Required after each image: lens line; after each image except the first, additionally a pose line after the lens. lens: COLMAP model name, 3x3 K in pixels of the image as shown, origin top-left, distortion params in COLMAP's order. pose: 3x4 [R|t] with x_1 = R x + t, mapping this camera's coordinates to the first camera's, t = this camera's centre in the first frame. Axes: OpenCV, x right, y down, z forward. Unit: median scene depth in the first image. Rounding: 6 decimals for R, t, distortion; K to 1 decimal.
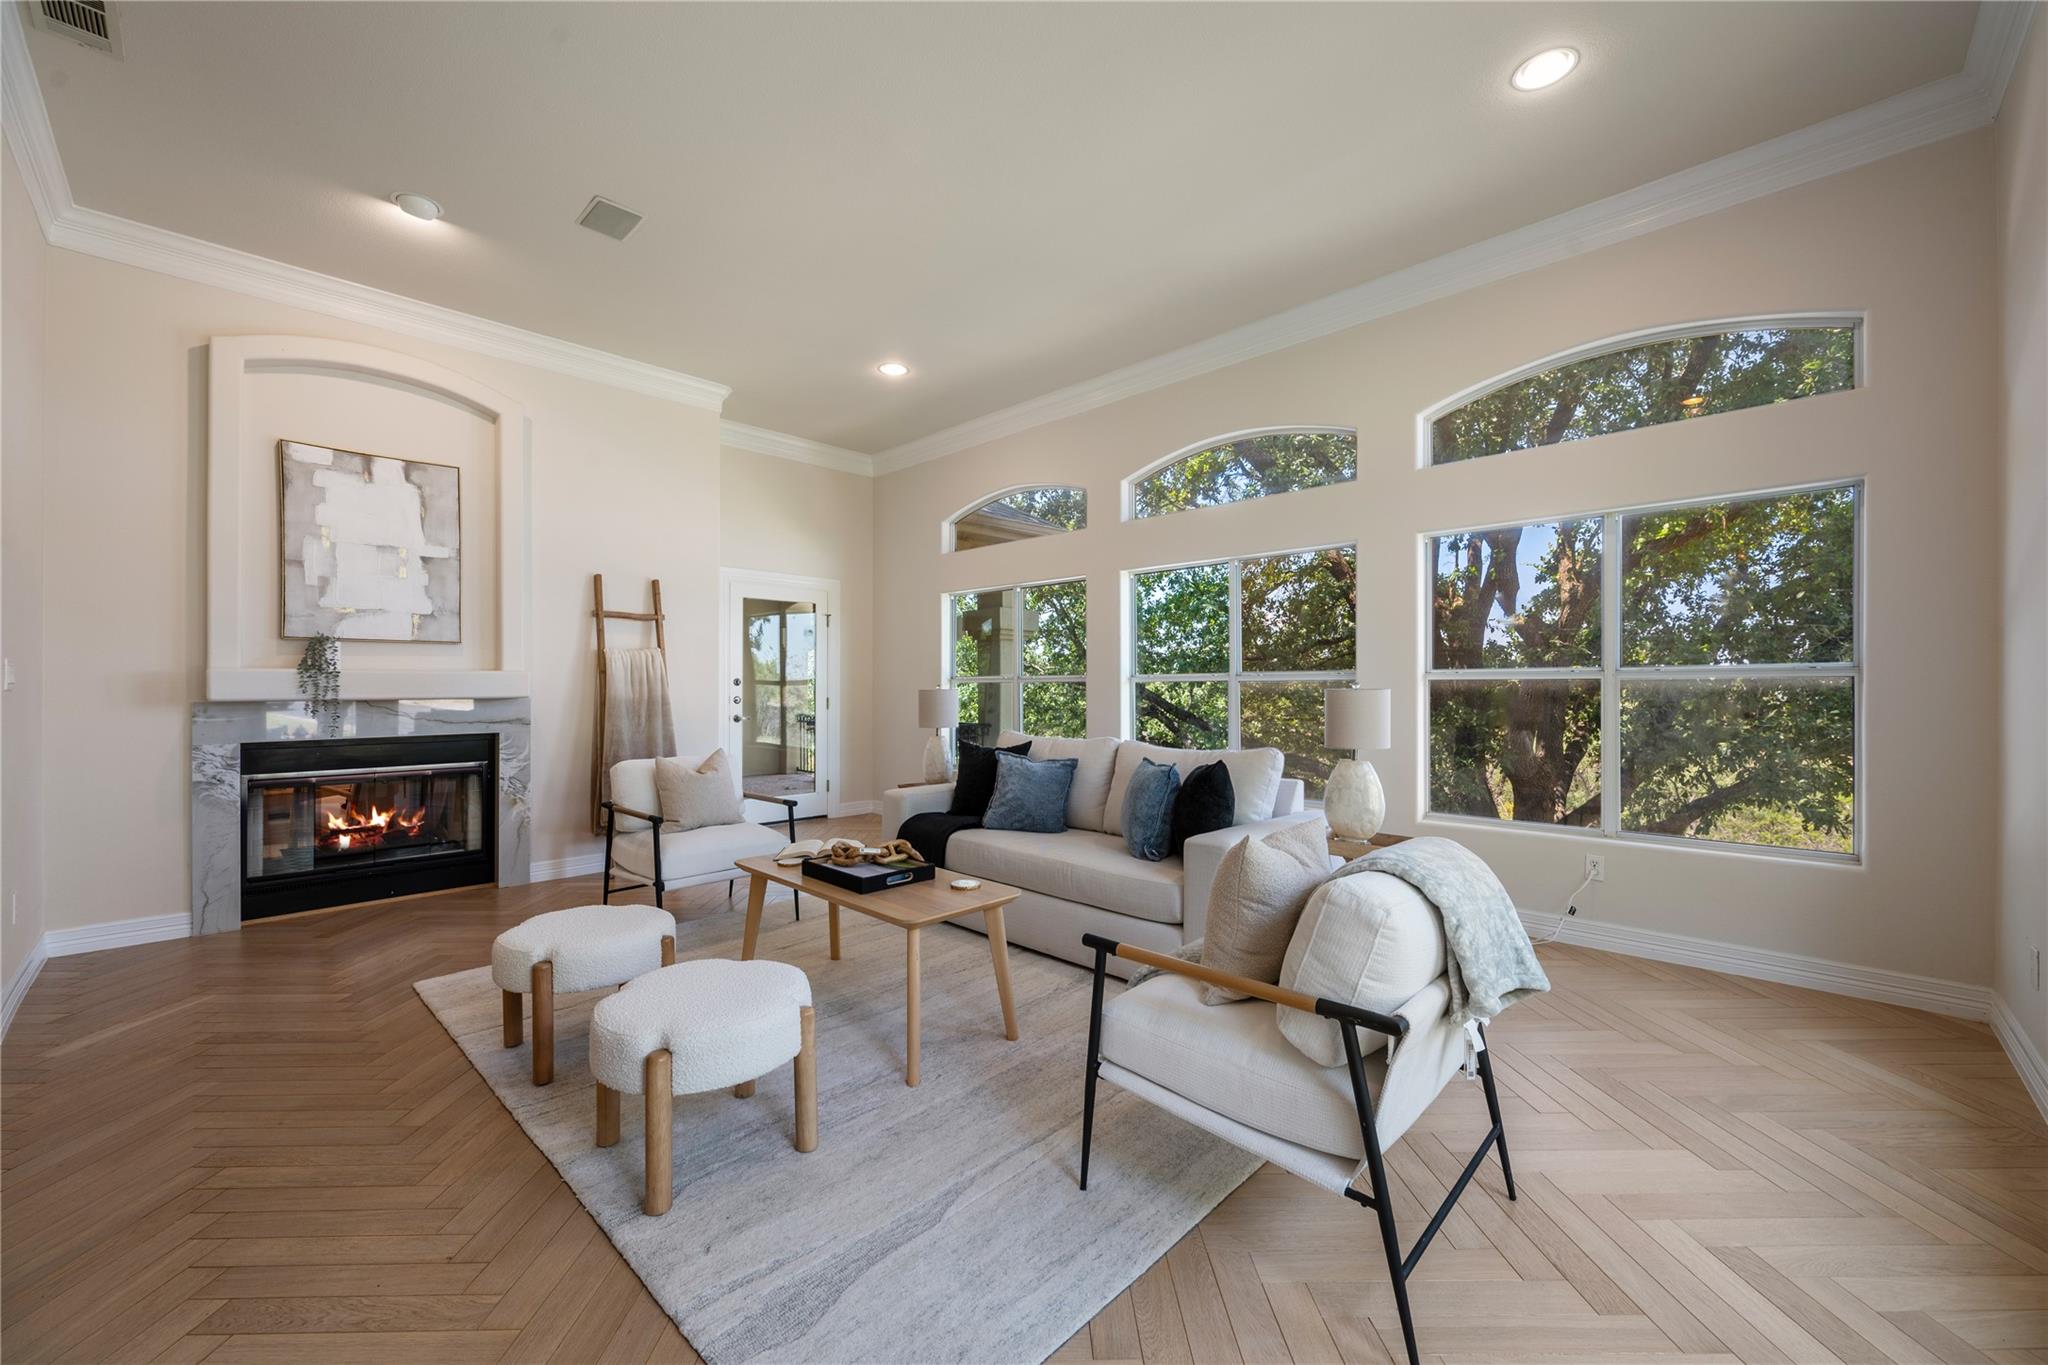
lens RADIAL K [[798.9, 0, 1022.3], [0, 798.9, 679.8], [0, 0, 1]] dist [0.000807, -0.001019]
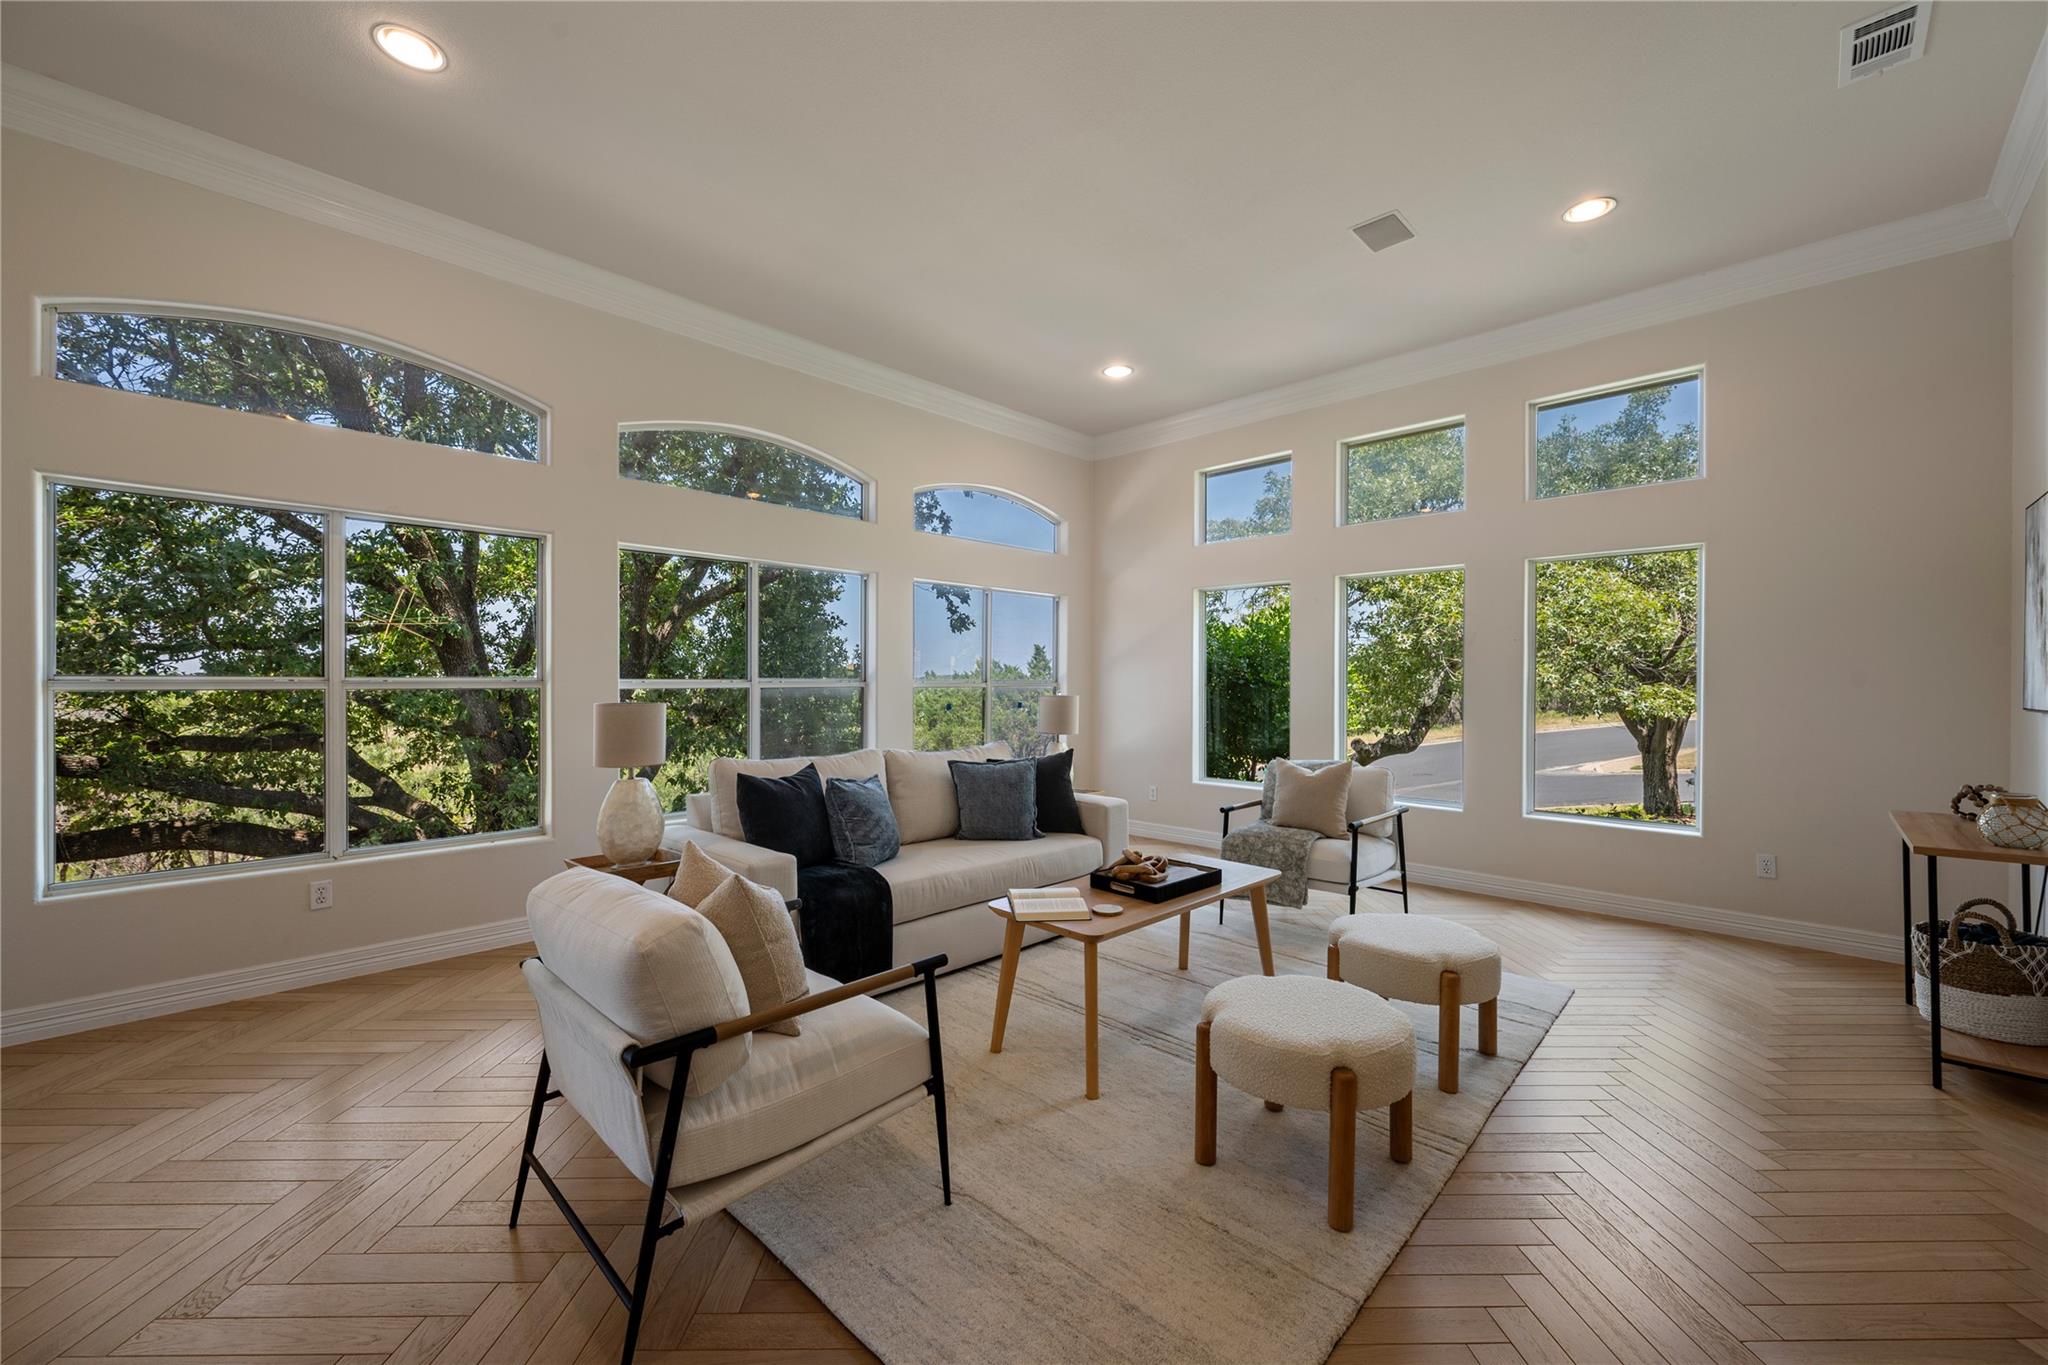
lens RADIAL K [[798.9, 0, 1041.2], [0, 798.9, 684.0], [0, 0, 1]] dist [0.000807, -0.001019]
pose [[-0.006047, 0.008767, 0.999943, -0.652474], [-0.004447, 0.999951, -0.008794, 0.001613], [-0.999972, -0.004500, -0.006008, 0.626947]]
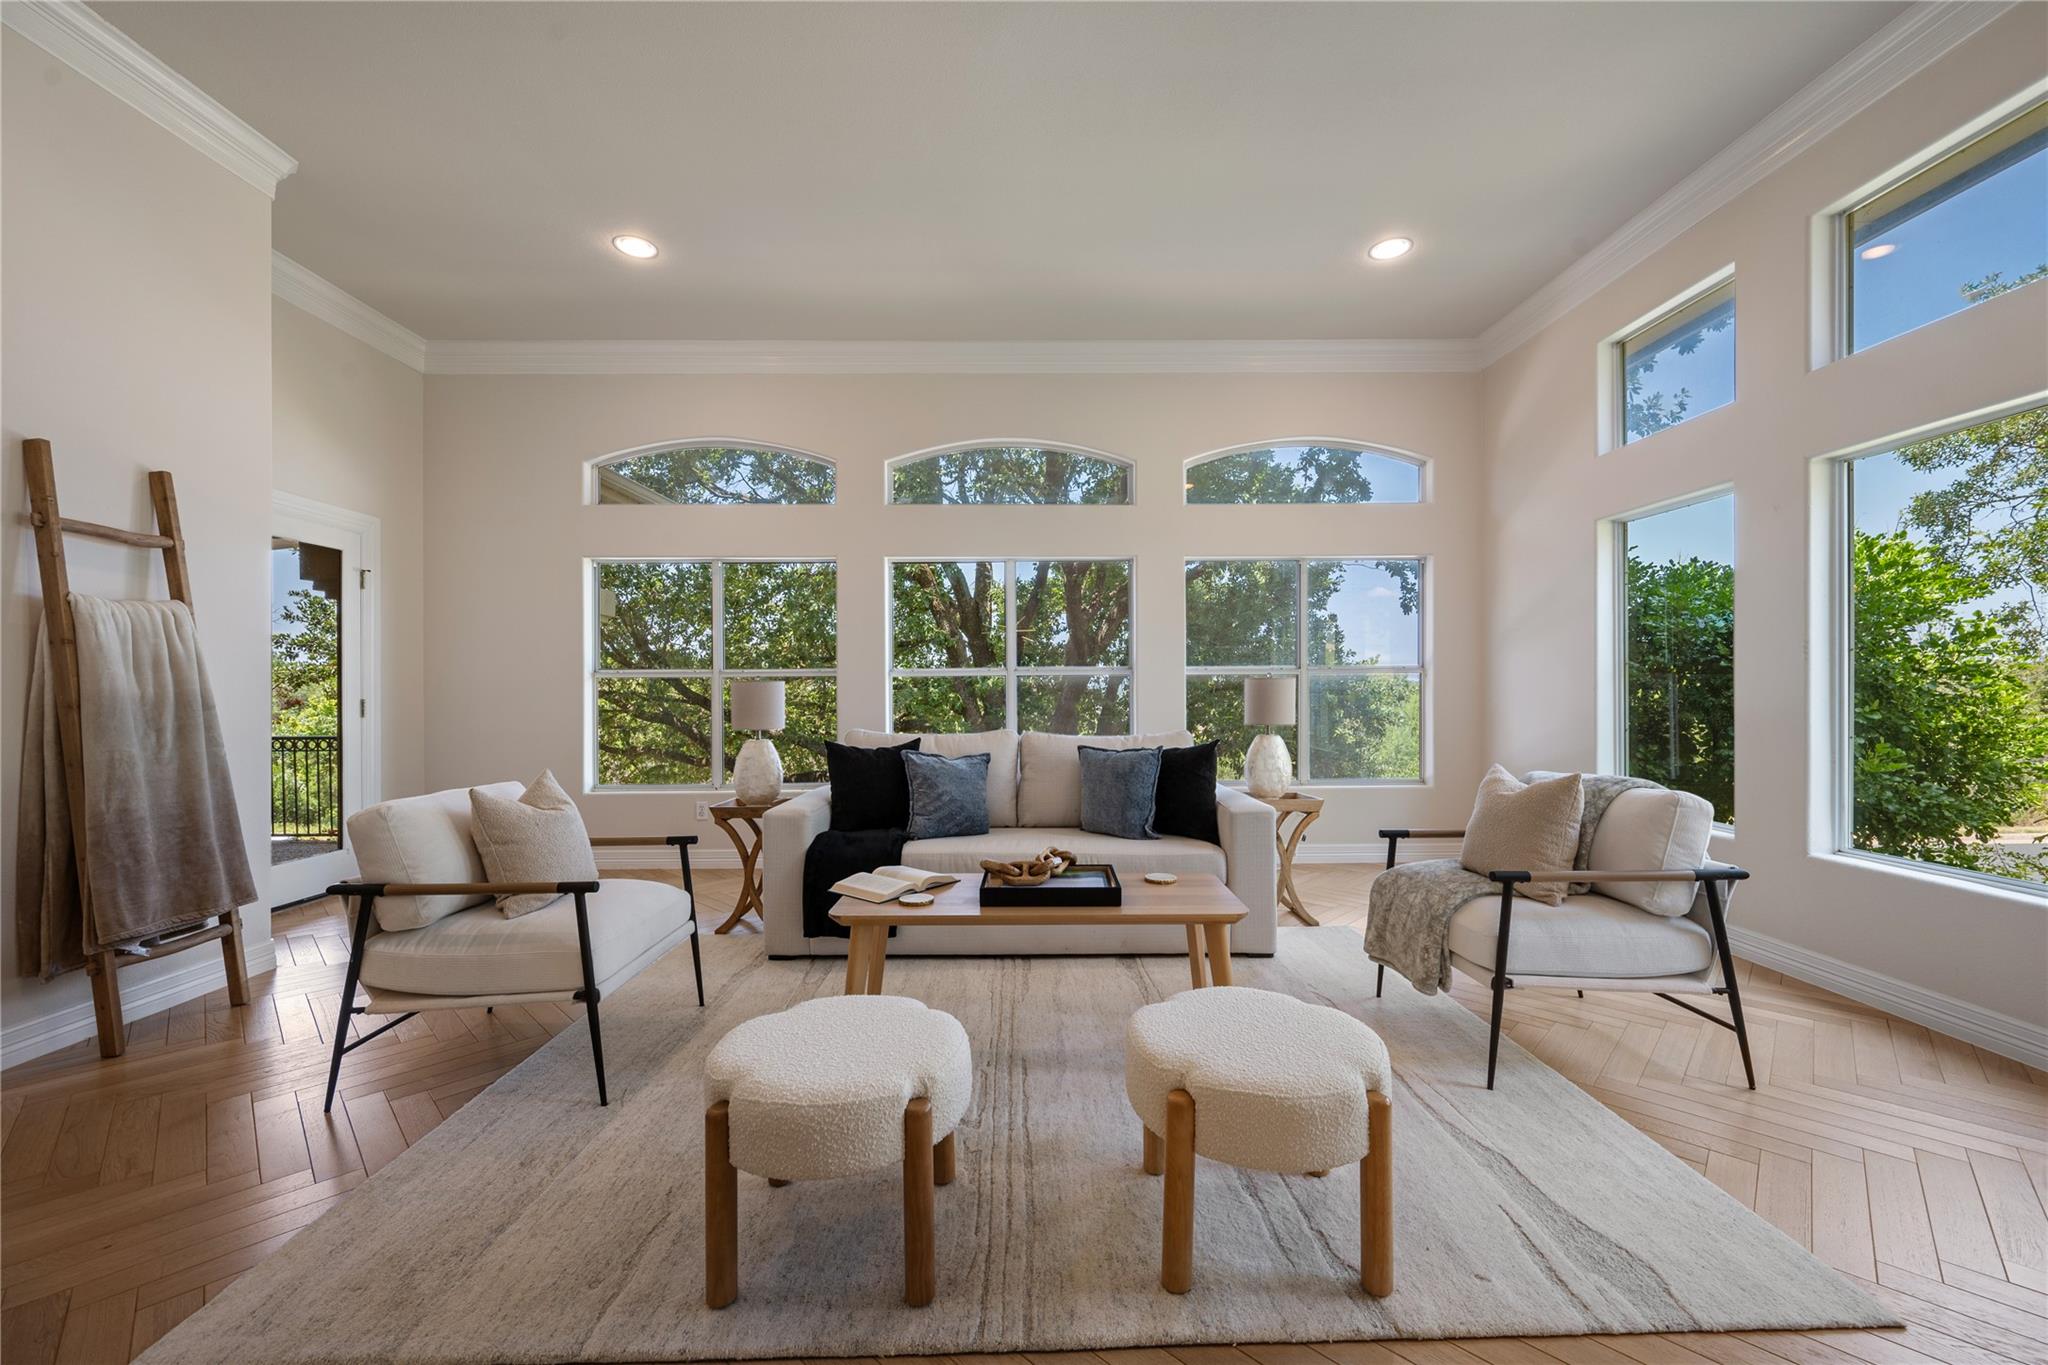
lens RADIAL K [[798.9, 0, 1028.1], [0, 798.9, 694.2], [0, 0, 1]] dist [0.000807, -0.001019]
pose [[0.707776, -0.002105, 0.706433, -0.436222], [-0.002116, 0.999985, 0.005100, 0.018101], [-0.706433, -0.005104, 0.707761, 0.229610]]
